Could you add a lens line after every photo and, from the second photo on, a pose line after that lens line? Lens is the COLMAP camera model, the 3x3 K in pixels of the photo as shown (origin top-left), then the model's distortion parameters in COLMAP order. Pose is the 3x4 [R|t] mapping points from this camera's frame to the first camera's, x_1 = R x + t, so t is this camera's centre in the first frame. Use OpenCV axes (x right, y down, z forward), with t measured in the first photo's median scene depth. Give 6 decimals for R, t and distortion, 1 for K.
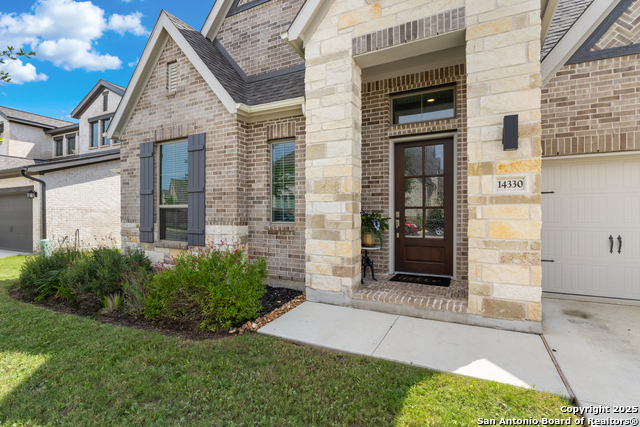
lens RADIAL K [[302.7, 0, 320.0], [0, 302.7, 213.5], [0, 0, 1]] dist [-0.013725, 0.000389]
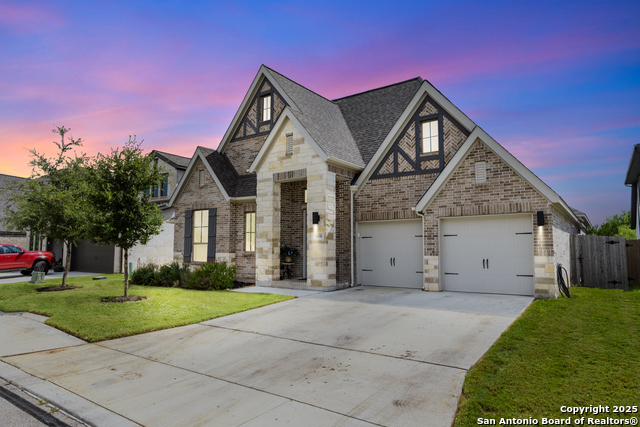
lens RADIAL K [[392.4, 0, 320.0], [0, 392.4, 213.5], [0, 0, 1]] dist [-0.001478, -0.000929]
pose [[0.987479, -0.011953, -0.157294, 0.881015], [-0.002400, 0.995871, -0.090743, 0.014129], [0.157729, 0.089985, 0.983374, -1.810798]]
